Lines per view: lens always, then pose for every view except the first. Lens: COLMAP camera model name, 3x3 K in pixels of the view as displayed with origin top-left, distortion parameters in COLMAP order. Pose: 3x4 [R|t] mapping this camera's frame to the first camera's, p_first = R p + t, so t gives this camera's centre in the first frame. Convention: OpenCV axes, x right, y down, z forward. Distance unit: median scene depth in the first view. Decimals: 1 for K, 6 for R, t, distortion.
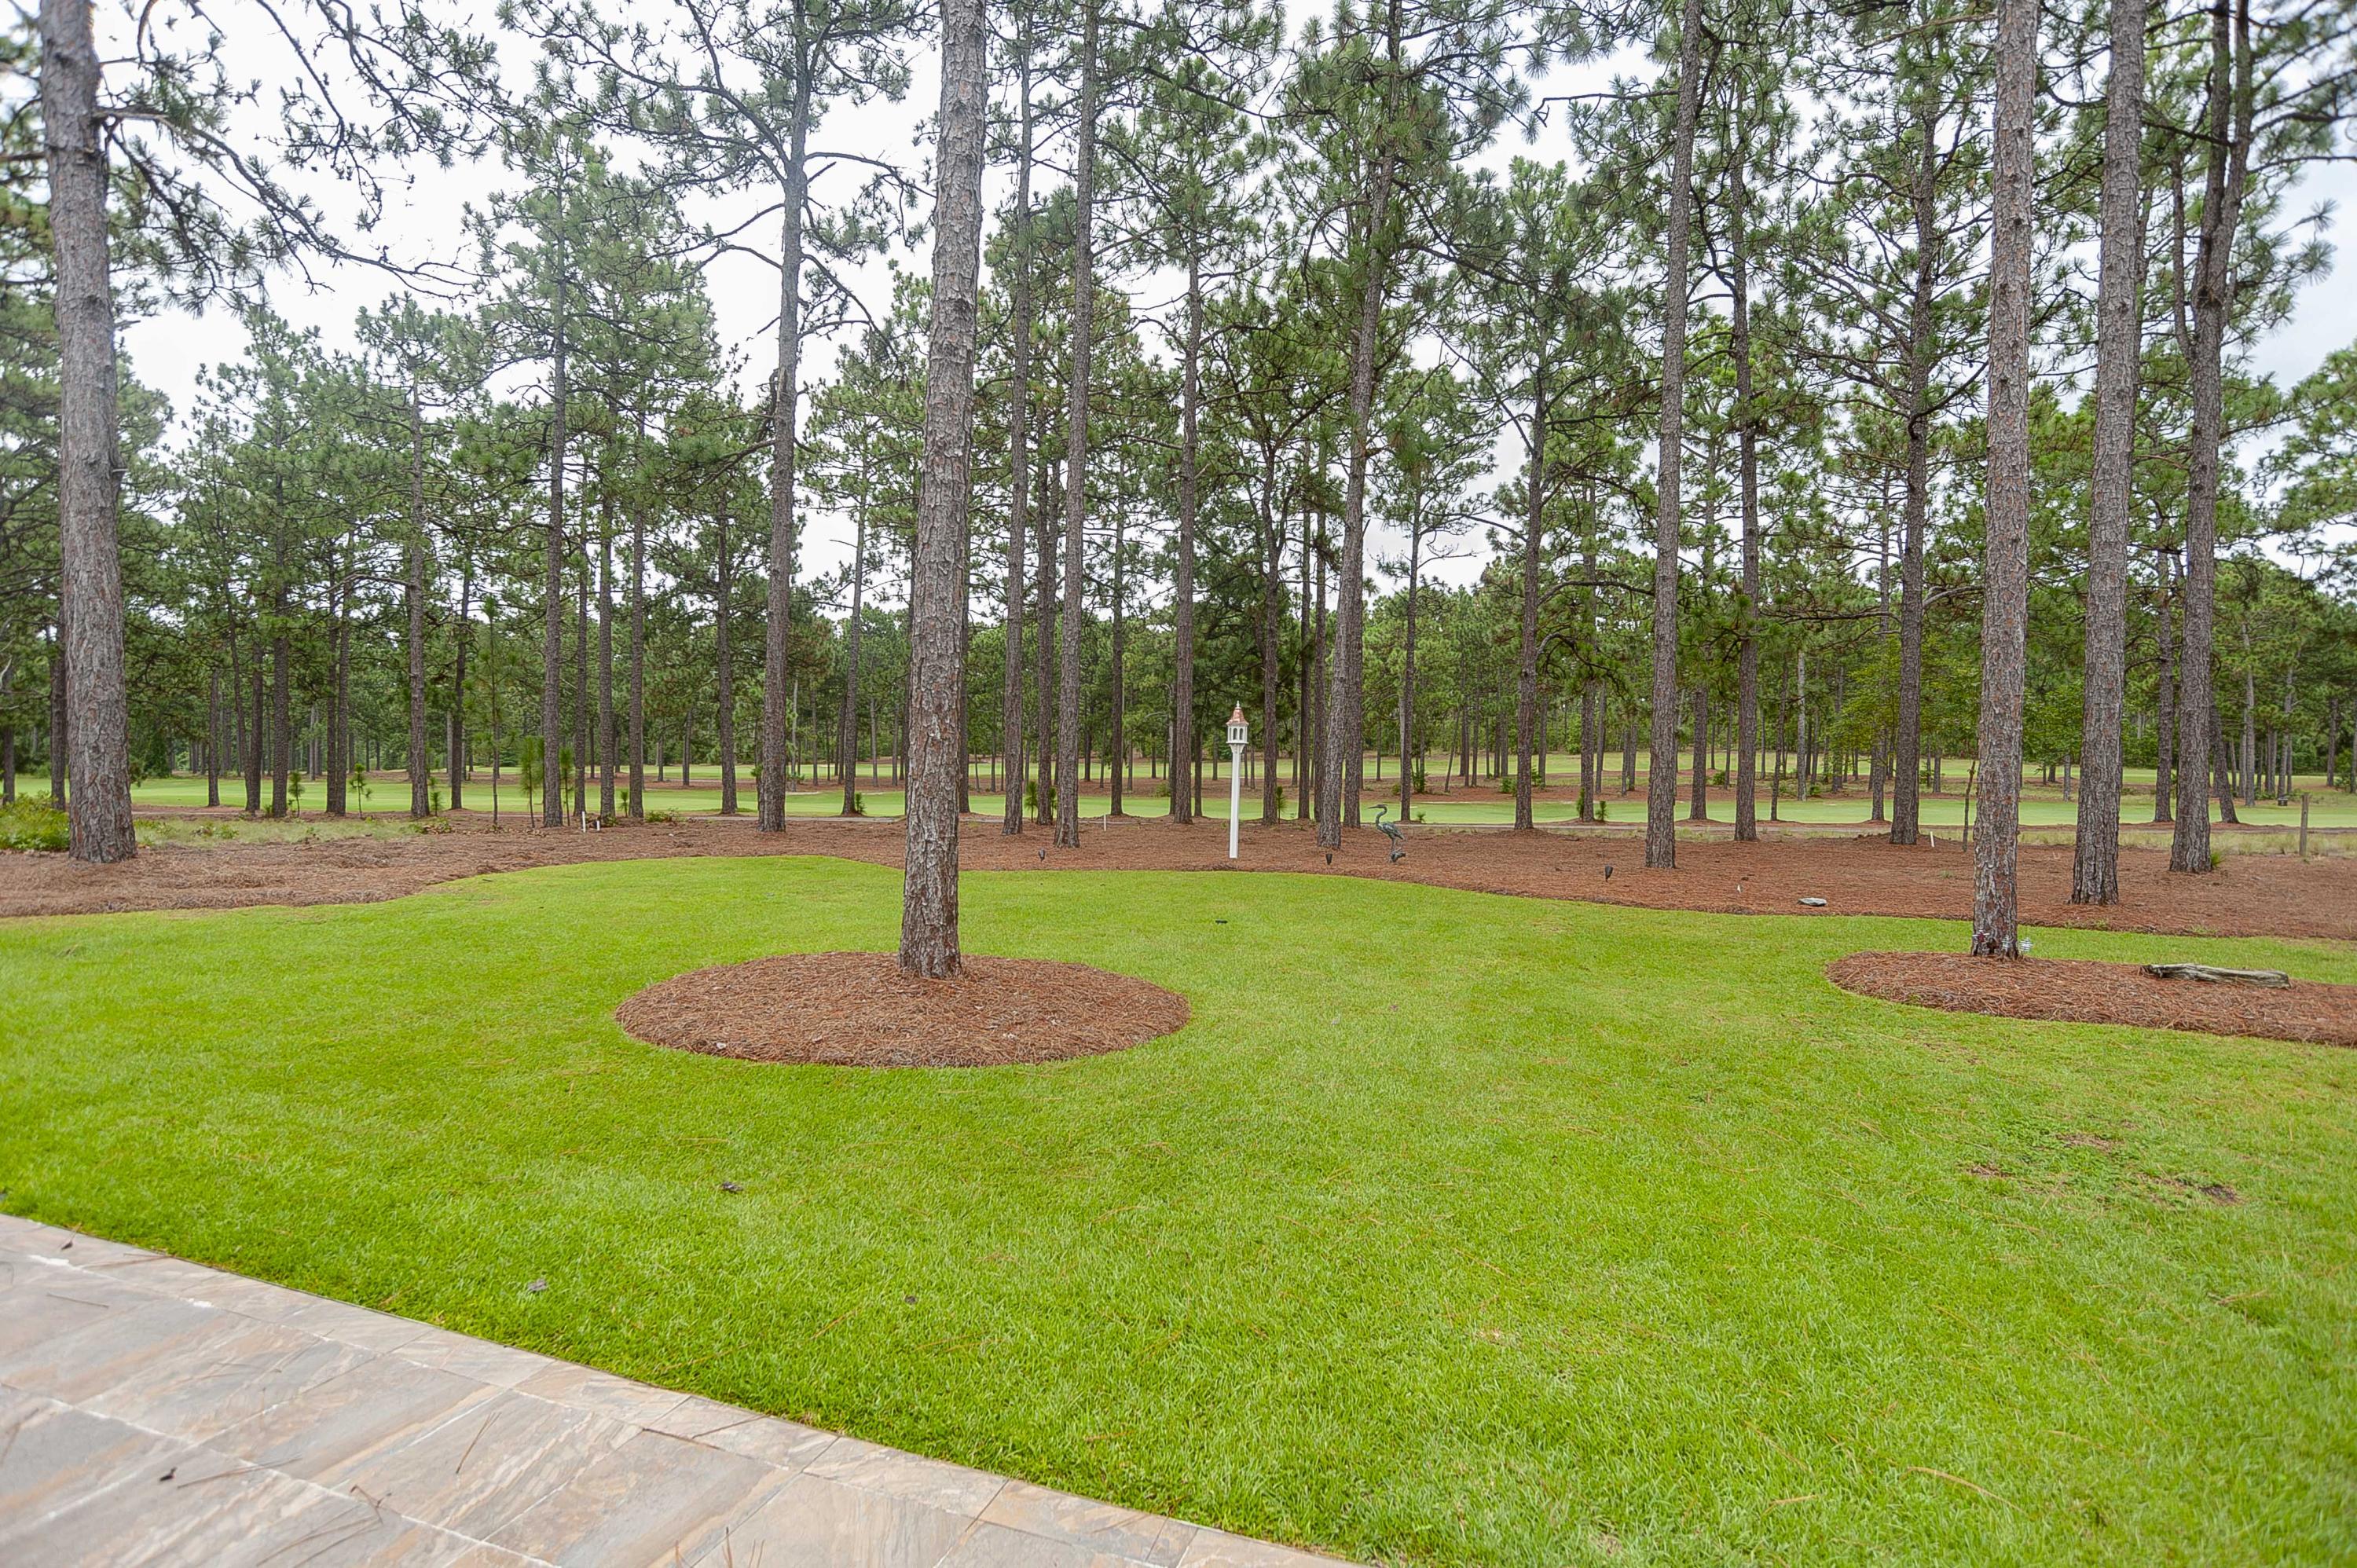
lens RADIAL K [[1221.5, 0, 1177.8], [0, 1221.5, 737.7], [0, 0, 1]] dist [-0.035629, 0.001612]
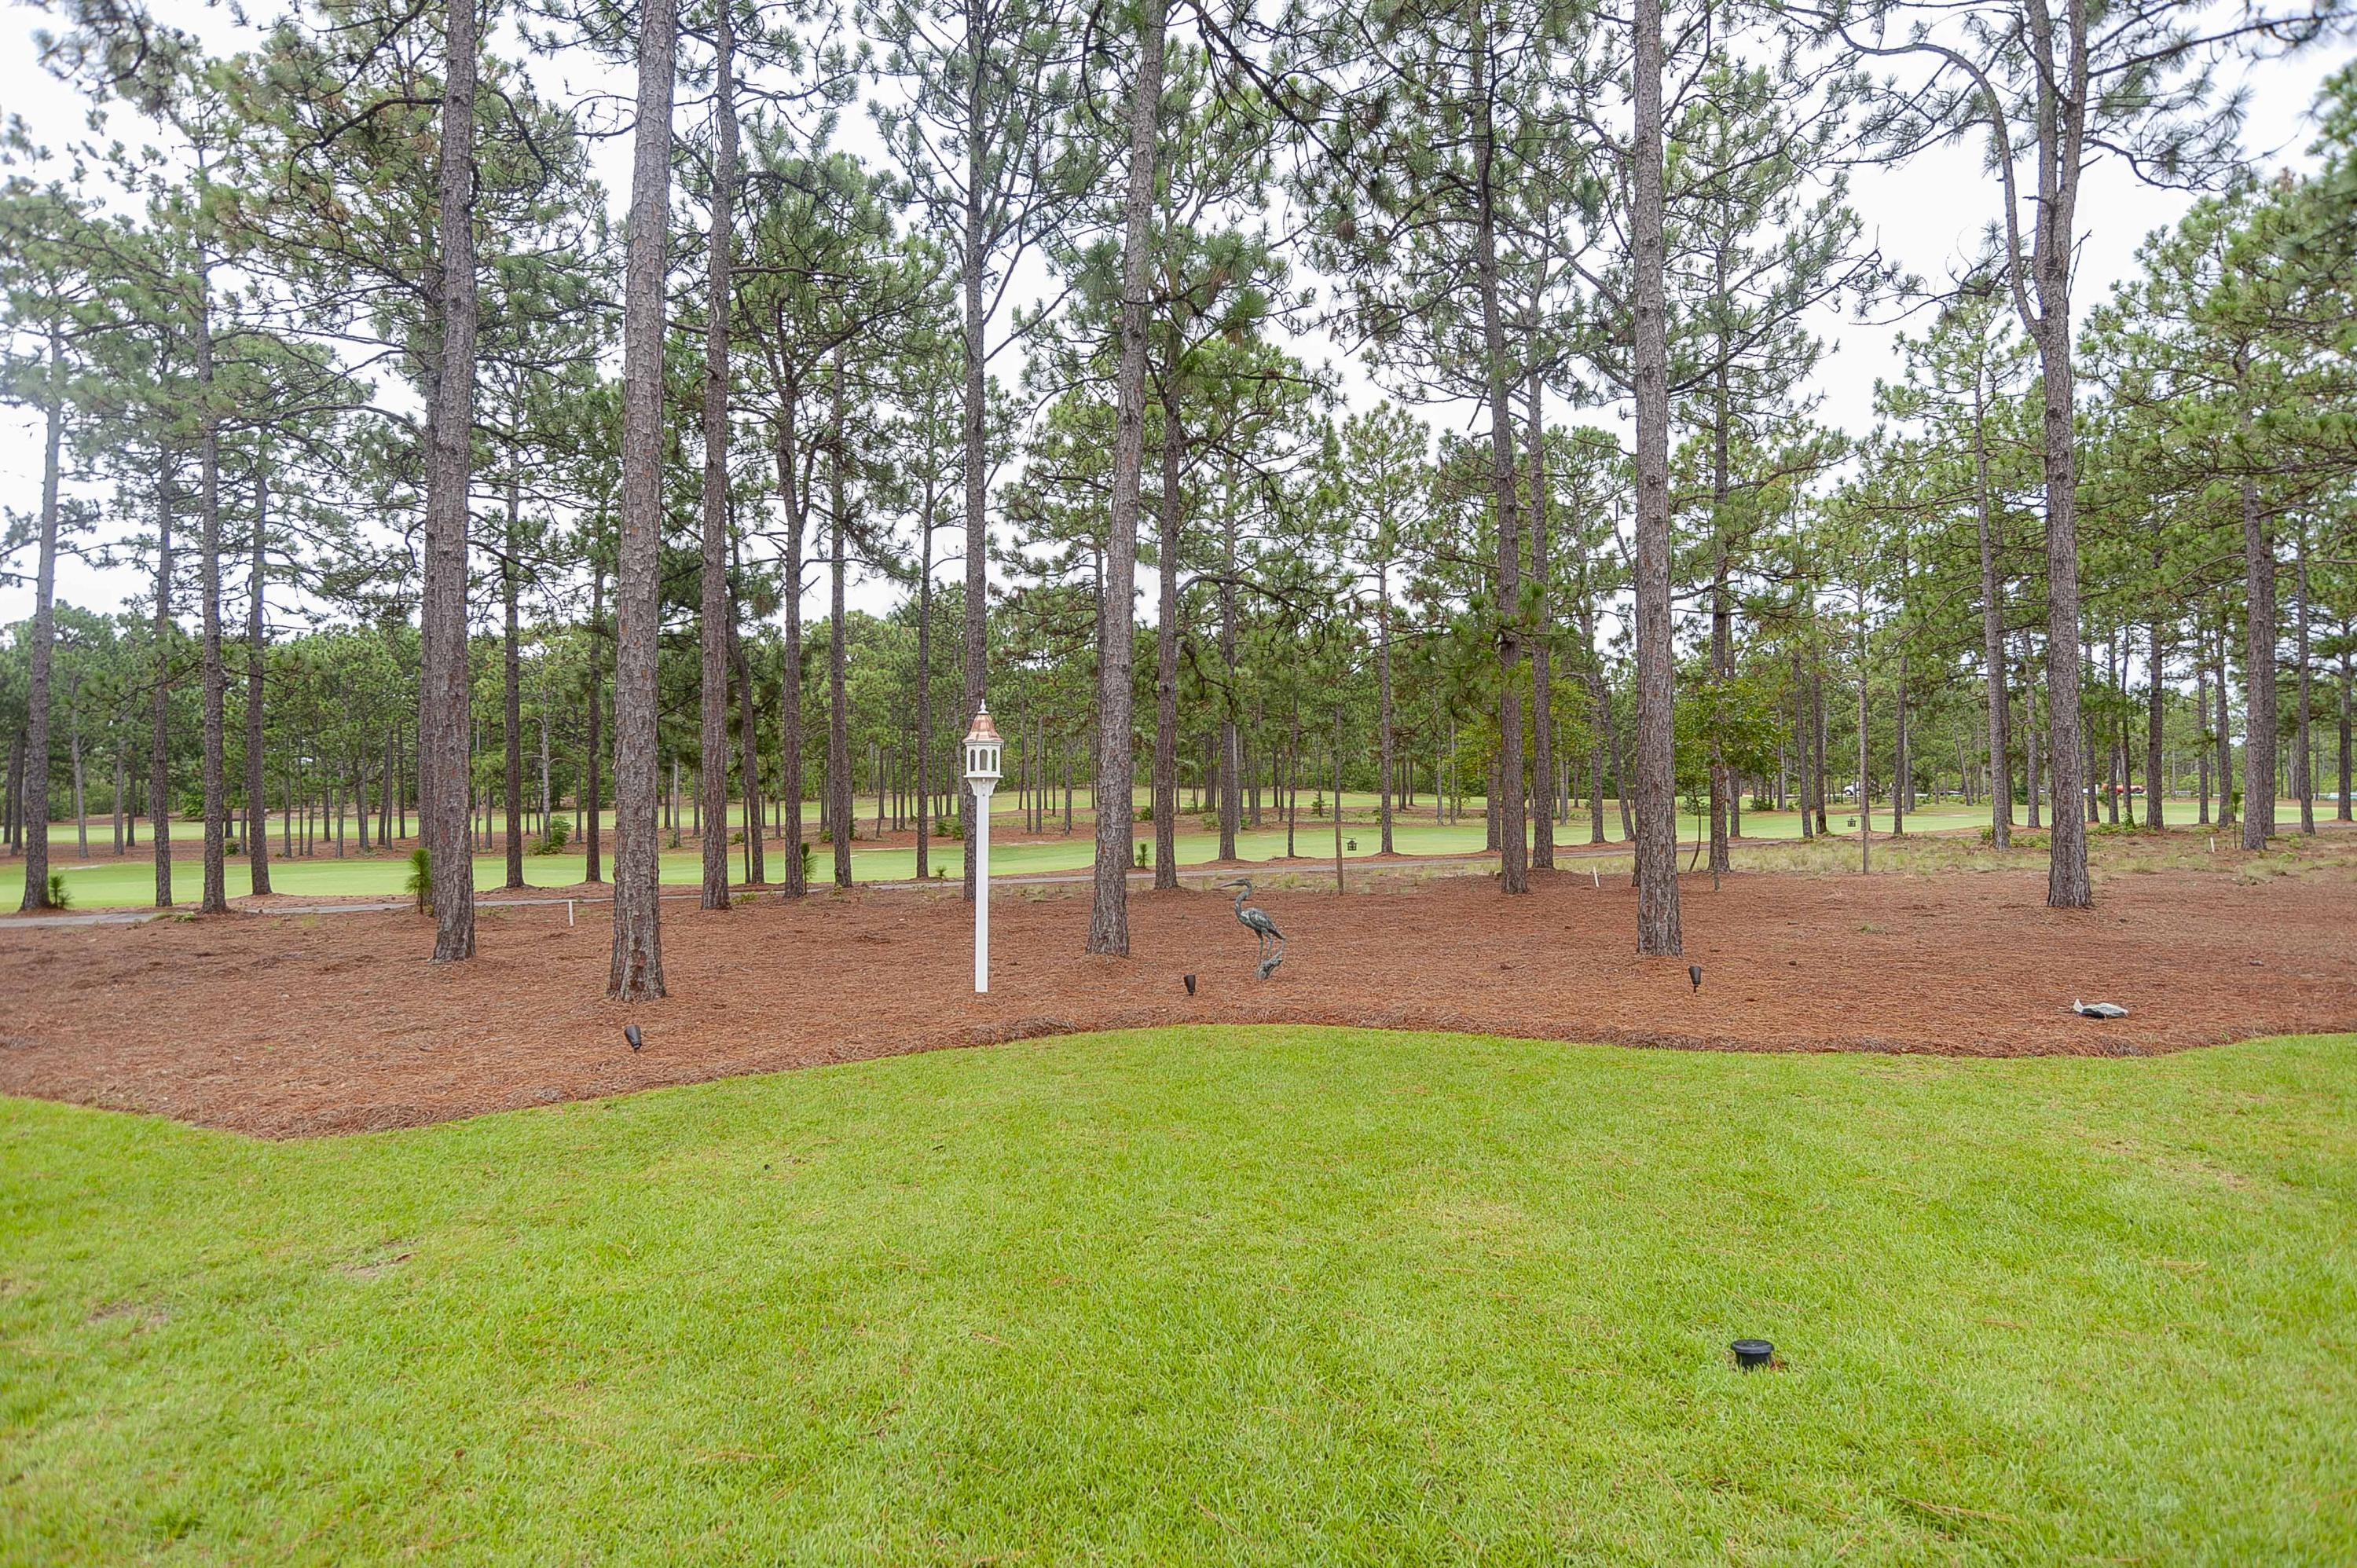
lens RADIAL K [[1195.3, 0, 1178.5], [0, 1195.3, 784.0], [0, 0, 1]] dist [-0.066324, 0.038310]
pose [[0.869810, -0.016237, 0.493119, -0.051992], [0.014104, 0.999868, 0.008045, 0.001401], [-0.493185, -0.000043, 0.869925, 0.188384]]
